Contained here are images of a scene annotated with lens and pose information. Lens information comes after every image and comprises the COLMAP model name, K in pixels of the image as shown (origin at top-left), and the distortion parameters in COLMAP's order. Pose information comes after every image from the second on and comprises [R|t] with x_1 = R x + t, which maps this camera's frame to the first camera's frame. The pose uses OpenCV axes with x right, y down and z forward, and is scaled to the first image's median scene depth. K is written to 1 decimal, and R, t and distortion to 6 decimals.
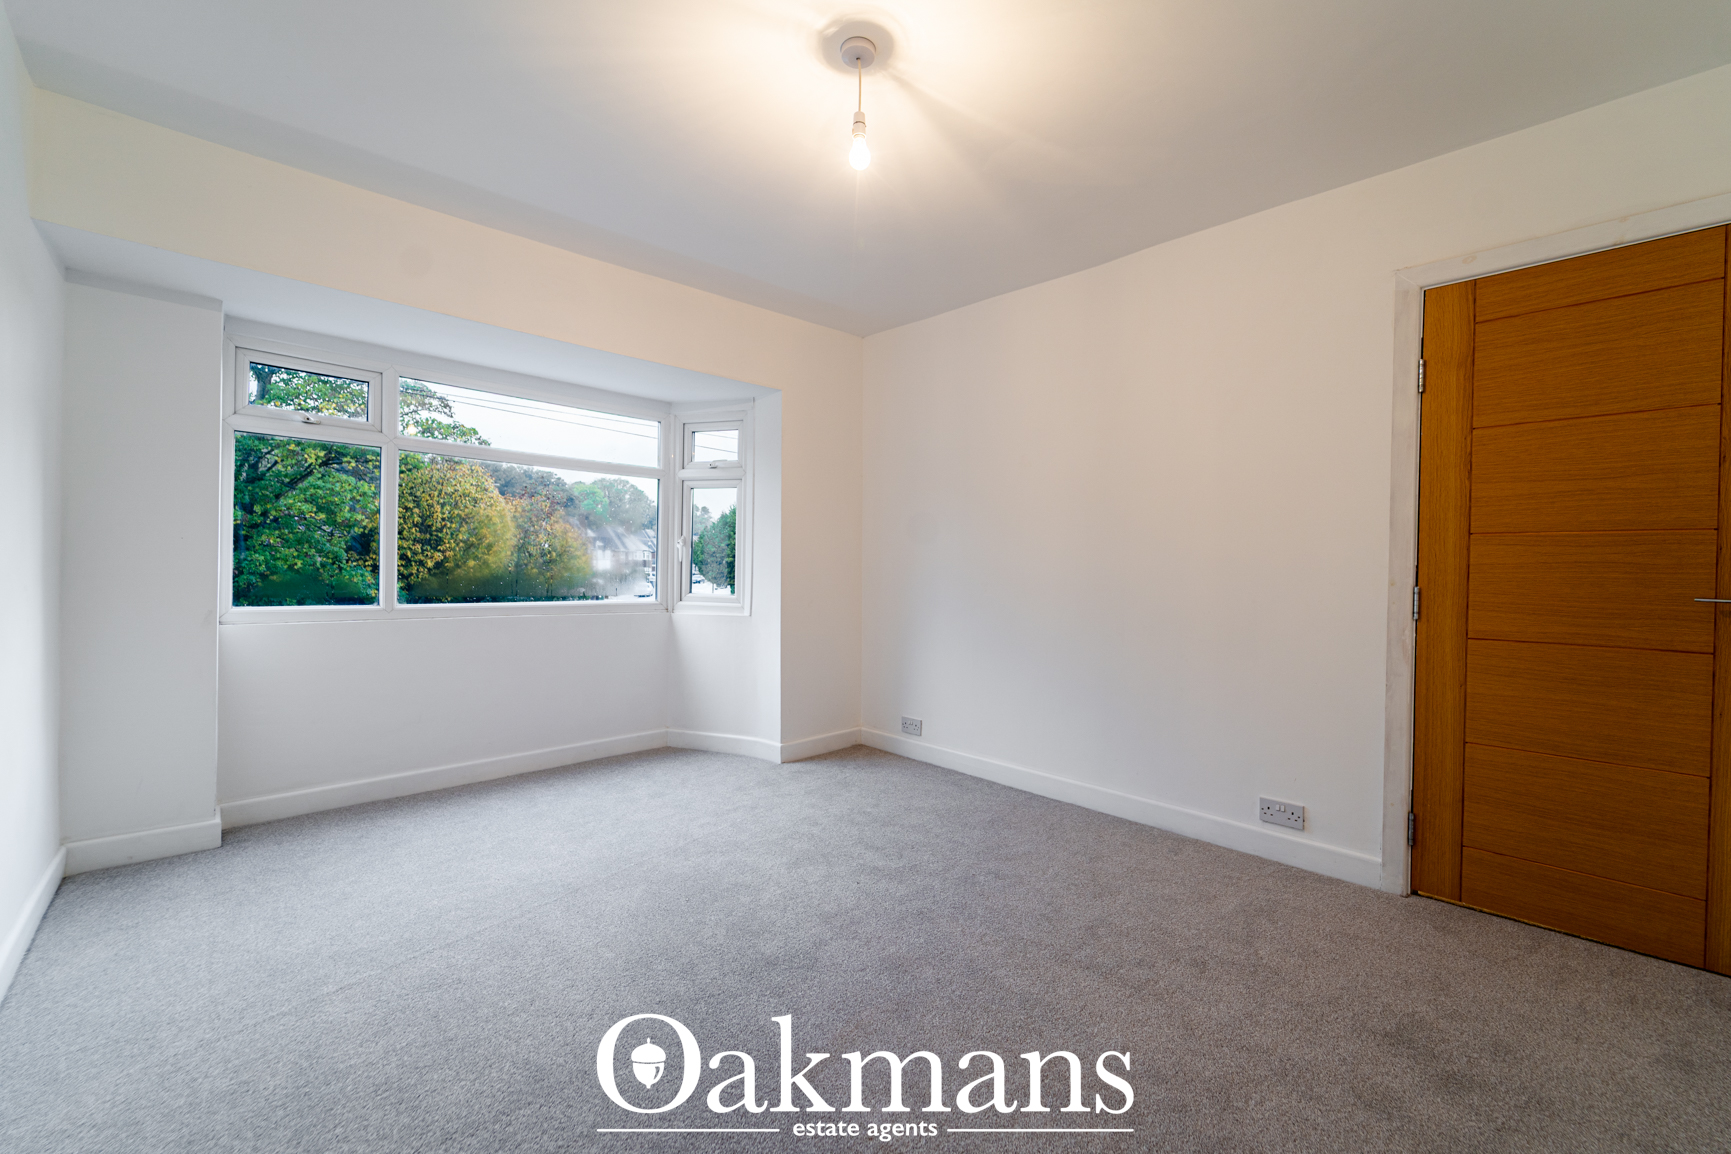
lens RADIAL K [[698.5, 0, 864.7], [0, 698.5, 569.4], [0, 0, 1]] dist [0.000177, -0.000377]
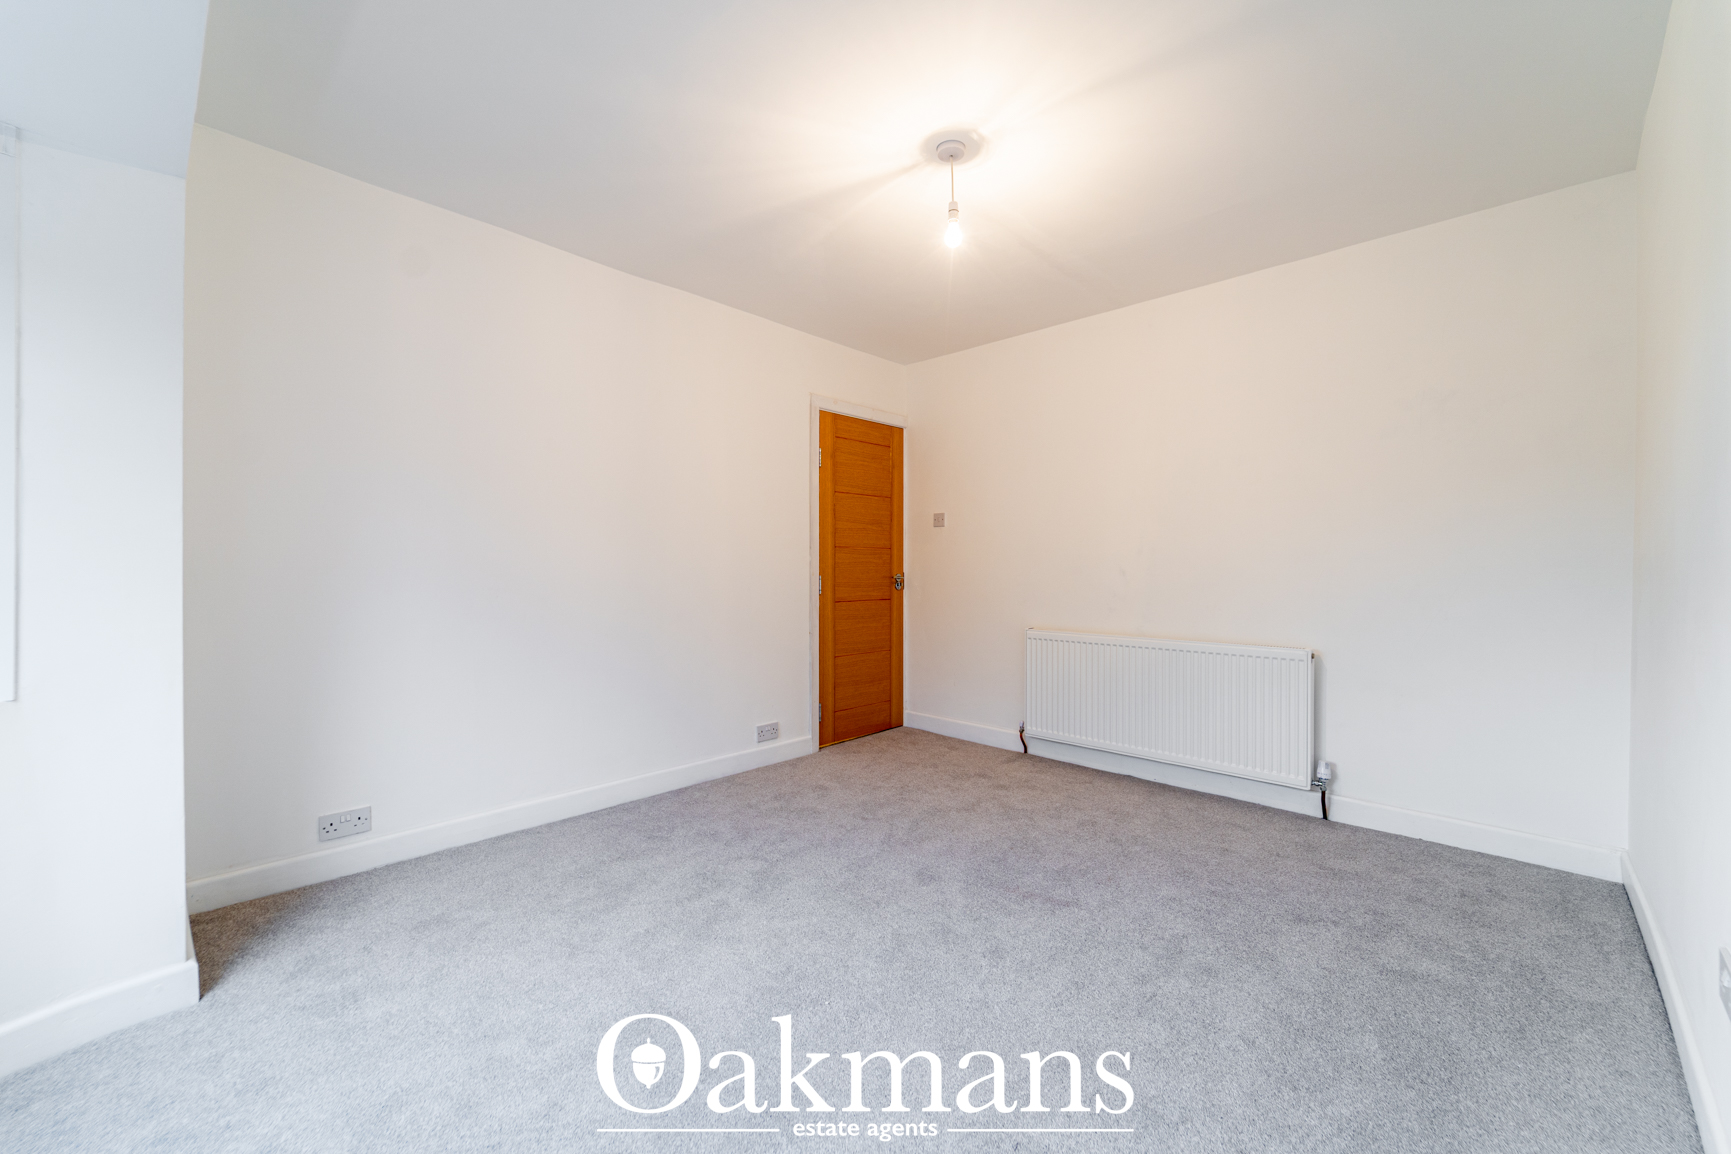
lens RADIAL K [[698.5, 0, 864.7], [0, 698.5, 569.4], [0, 0, 1]] dist [0.000177, -0.000377]
pose [[-0.048524, -0.011315, 0.998758, -0.959317], [0.011168, 0.999867, 0.011871, -0.010306], [-0.998760, 0.011730, -0.048391, 0.936403]]
